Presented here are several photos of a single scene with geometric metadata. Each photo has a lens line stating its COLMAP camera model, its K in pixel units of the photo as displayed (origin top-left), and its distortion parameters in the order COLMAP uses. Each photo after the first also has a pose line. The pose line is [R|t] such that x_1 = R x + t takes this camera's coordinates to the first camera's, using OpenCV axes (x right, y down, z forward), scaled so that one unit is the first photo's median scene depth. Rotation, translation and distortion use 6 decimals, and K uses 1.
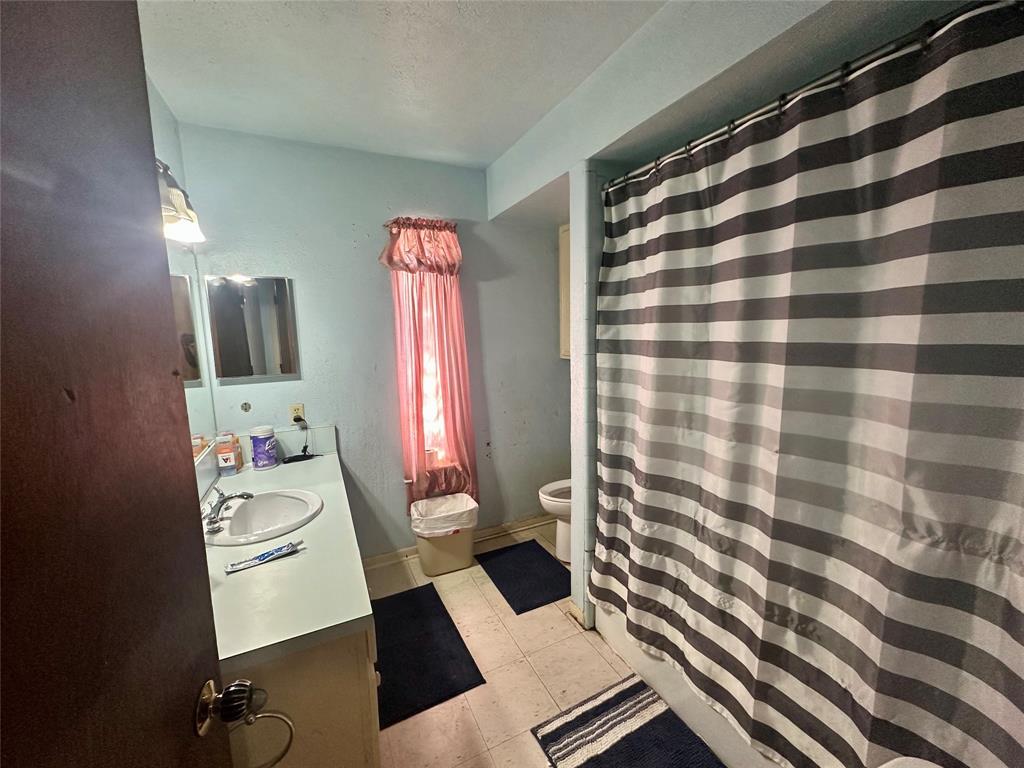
lens RADIAL K [[408.2, 0, 514.3], [0, 408.2, 384.9], [0, 0, 1]] dist [-0.004461, 0.000635]
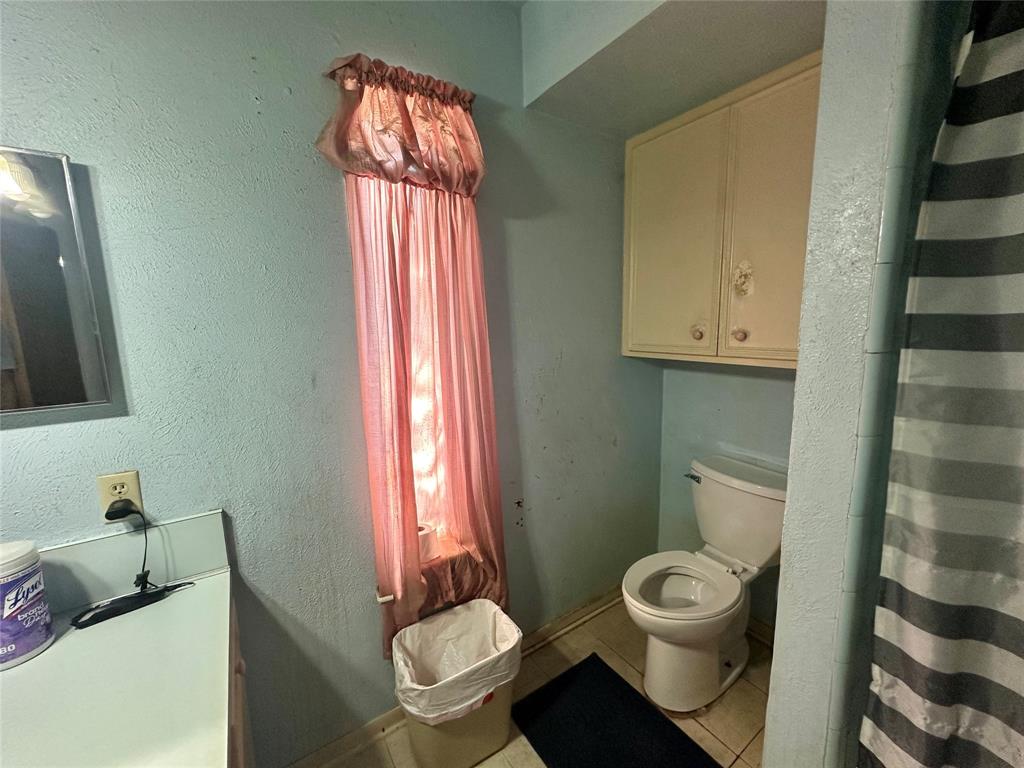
lens RADIAL K [[408.2, 0, 513.5], [0, 408.2, 384.1], [0, 0, 1]] dist [-0.004461, 0.000635]
pose [[0.990883, -0.017697, 0.133555, -0.167819], [0.015523, 0.999730, 0.017296, -0.041632], [-0.133825, -0.015065, 0.990891, 0.483594]]
